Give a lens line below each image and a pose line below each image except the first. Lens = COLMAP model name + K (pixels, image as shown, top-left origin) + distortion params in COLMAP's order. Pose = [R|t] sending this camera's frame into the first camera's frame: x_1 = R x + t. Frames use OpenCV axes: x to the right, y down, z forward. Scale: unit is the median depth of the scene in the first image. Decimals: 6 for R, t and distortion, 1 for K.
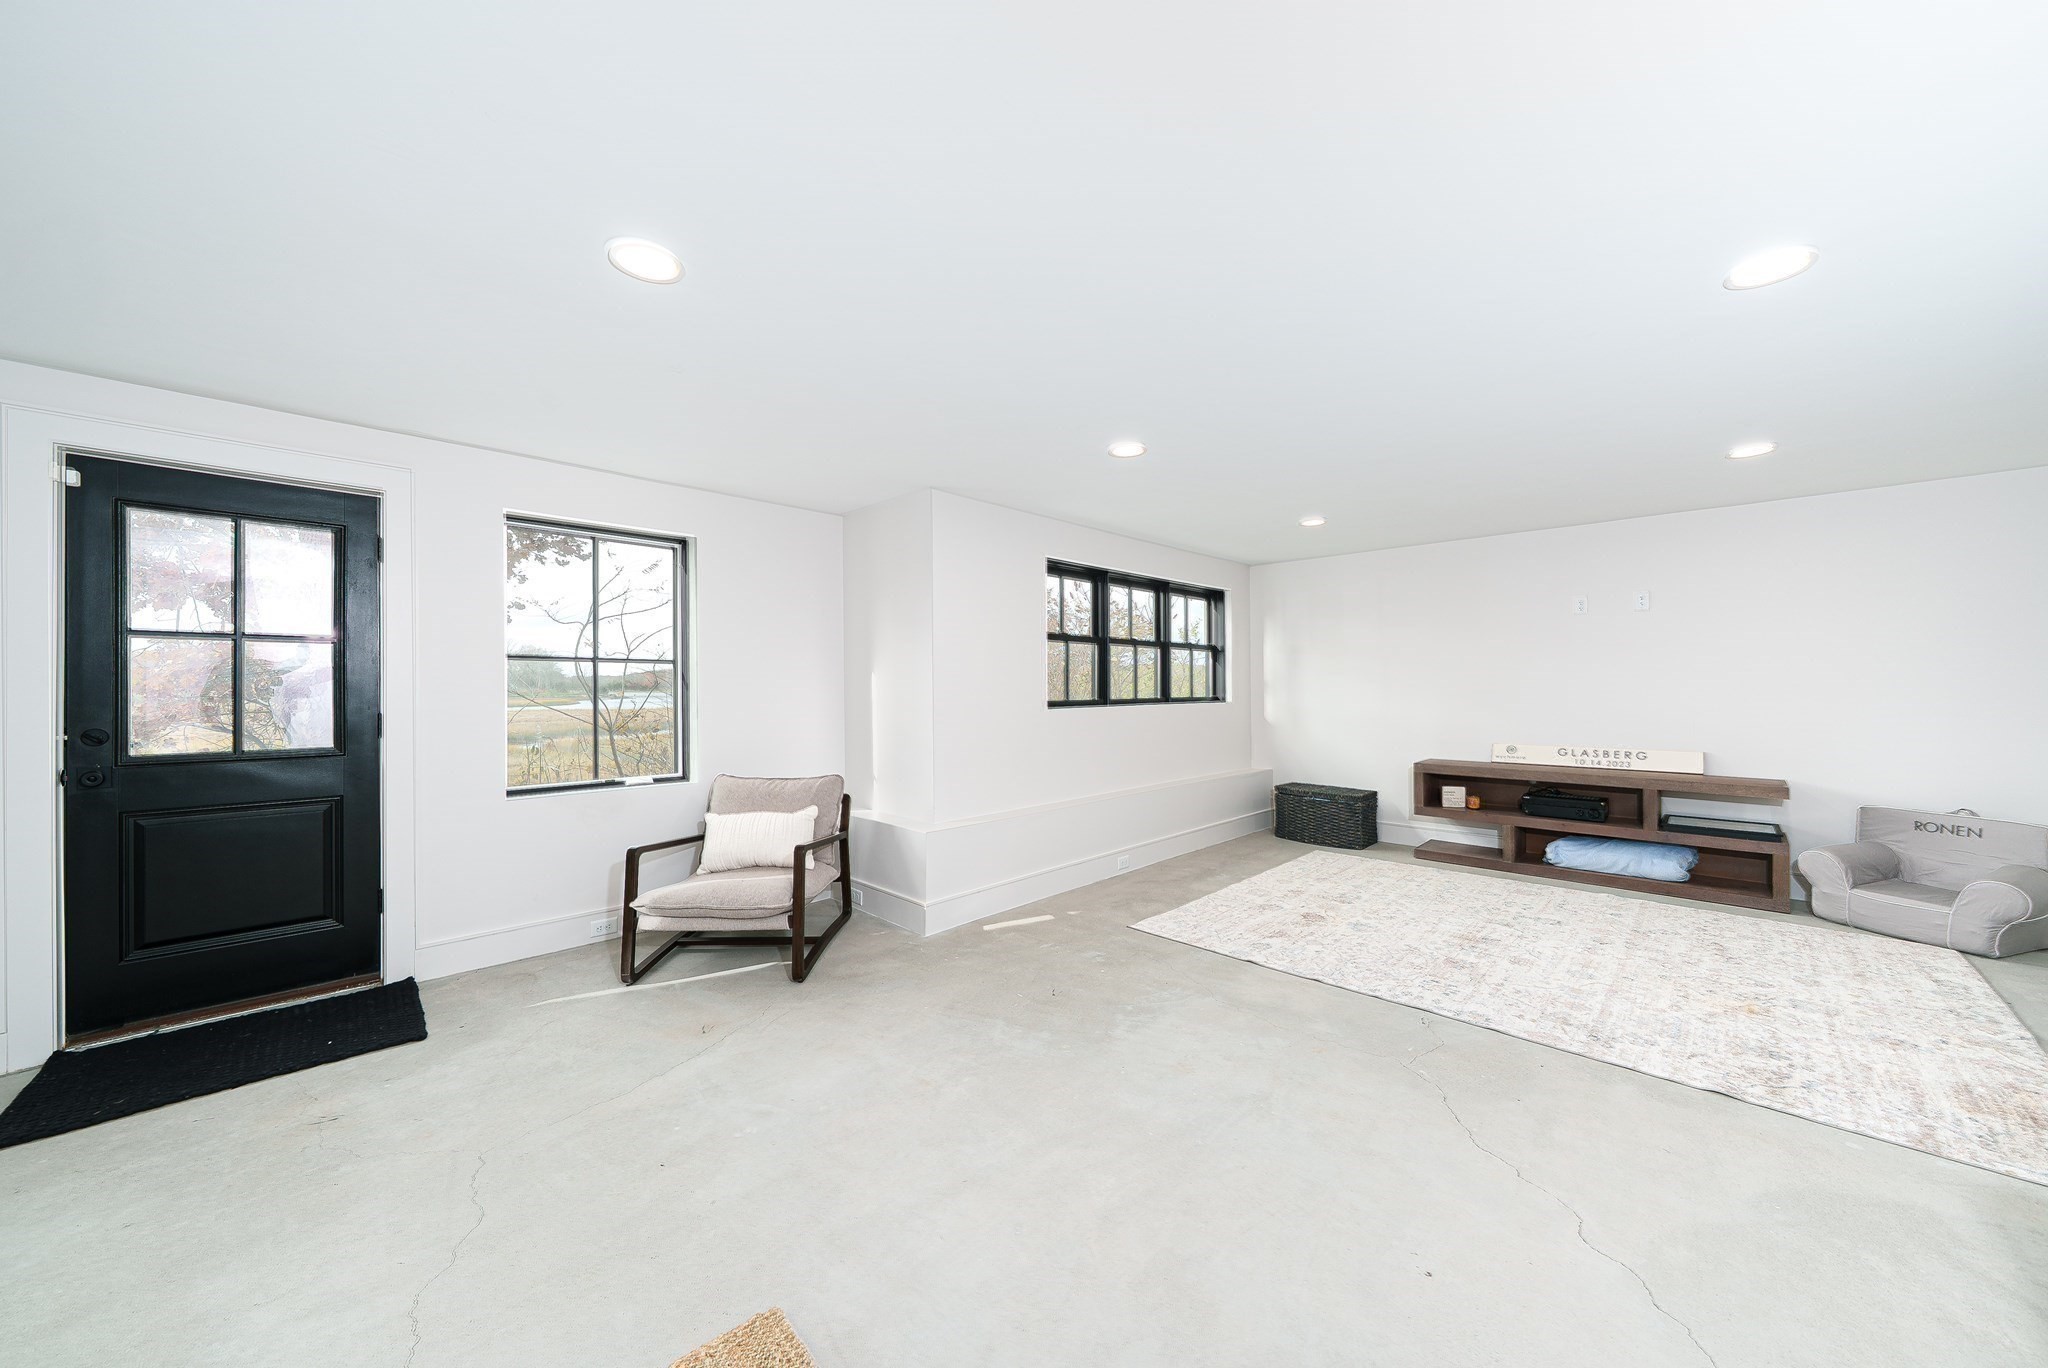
lens RADIAL K [[697.0, 0, 1027.1], [0, 697.0, 689.5], [0, 0, 1]] dist [-0.004715, -0.000110]
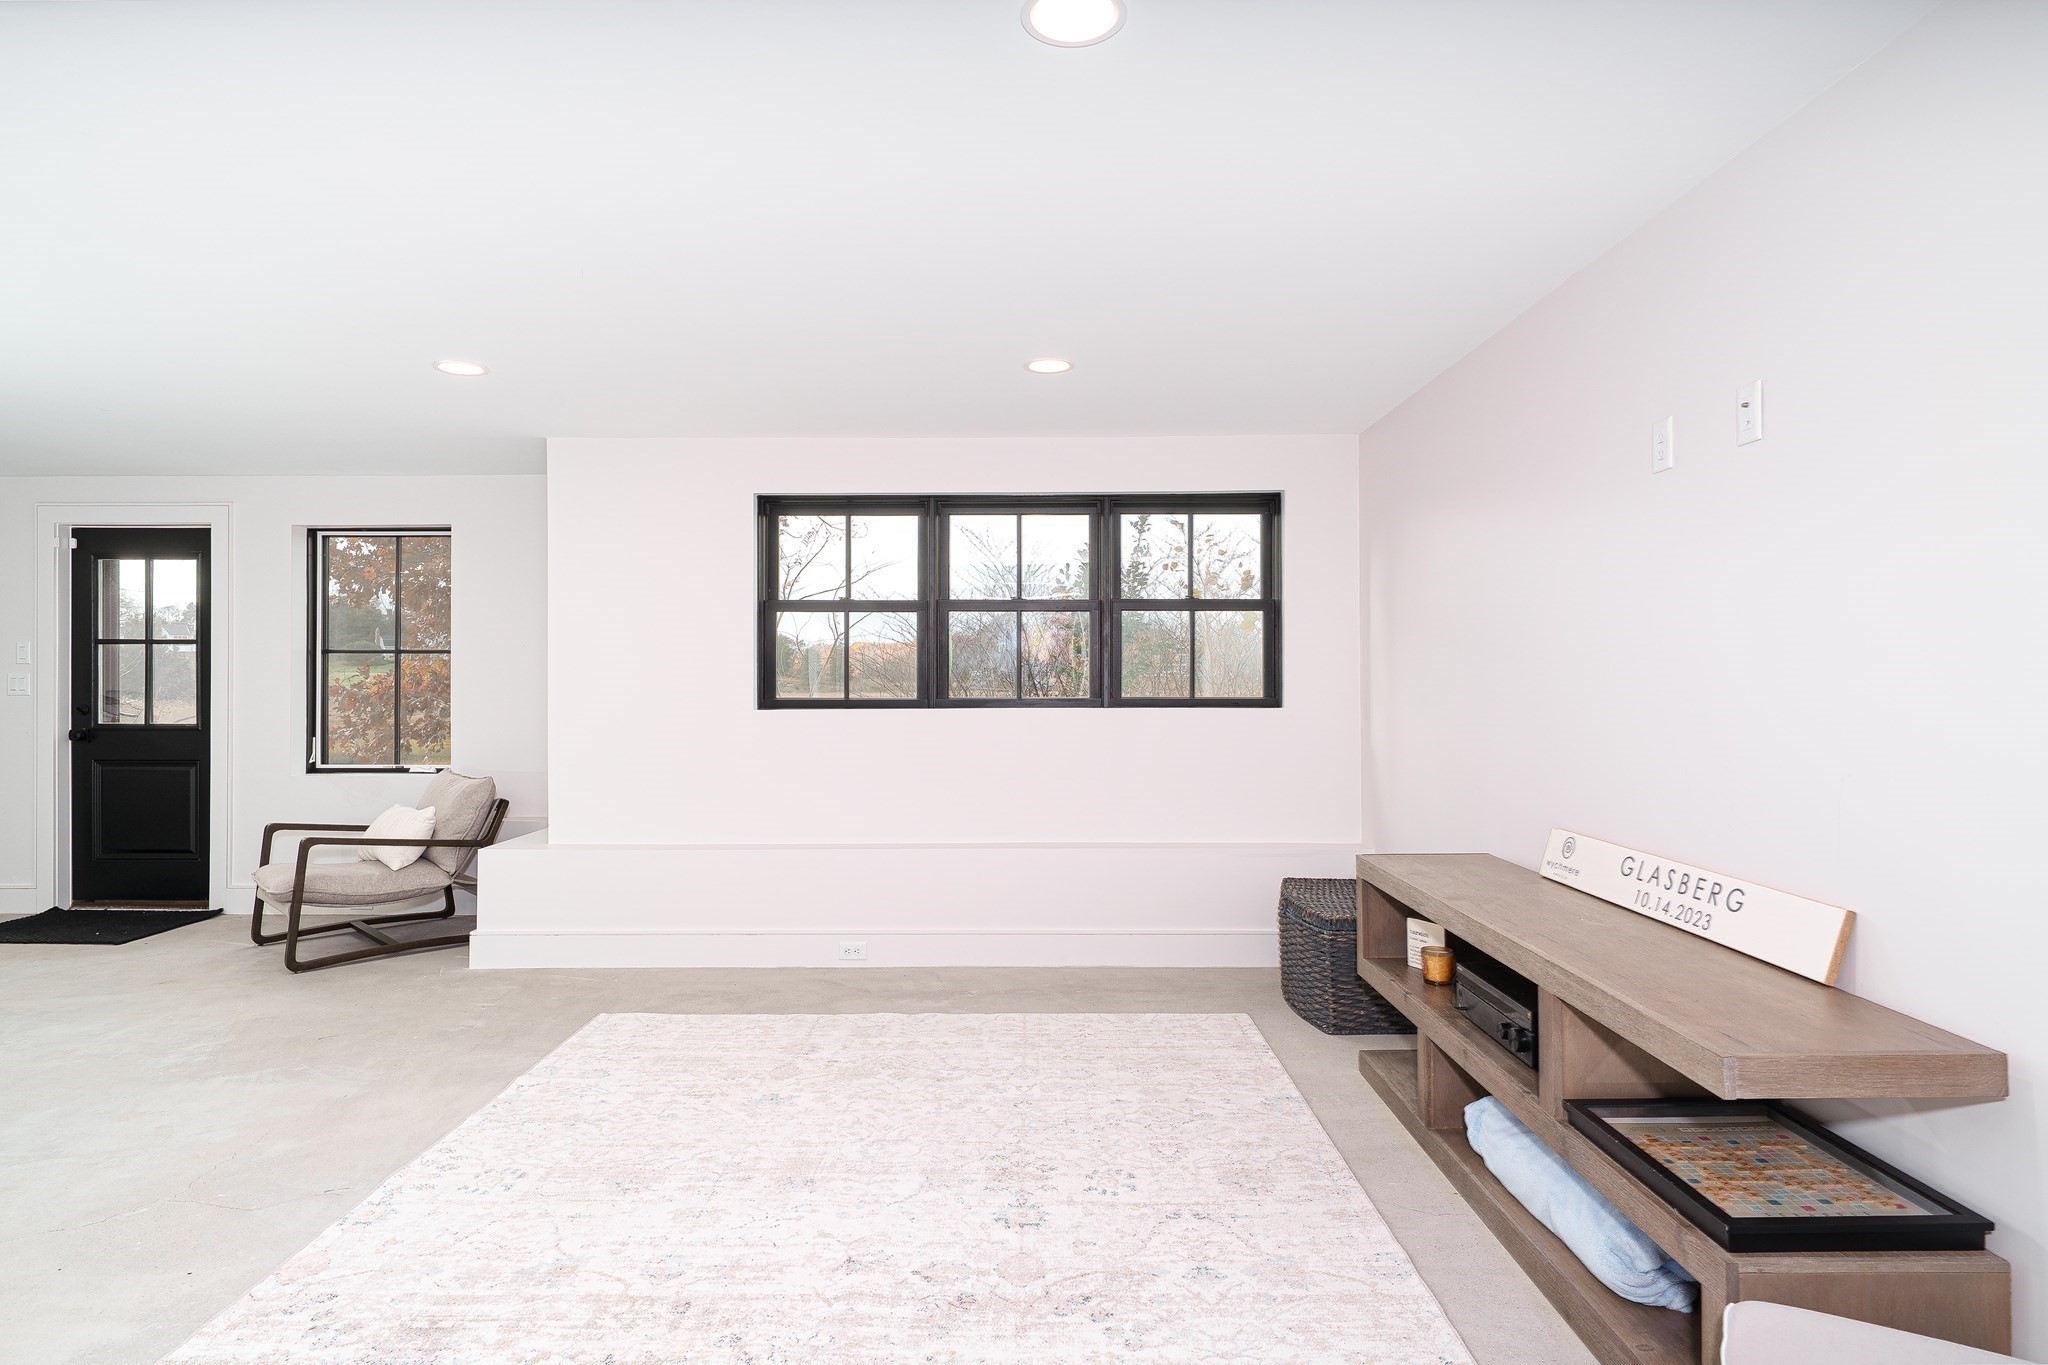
lens RADIAL K [[1078.6, 0, 1023.4], [0, 1078.6, 676.5], [0, 0, 1]] dist [0.002459, 0.000372]
pose [[0.709482, 0.001912, -0.704721, 1.085924], [-0.002587, 0.999997, 0.000108, -0.007257], [0.704719, 0.001746, 0.709484, 0.453001]]
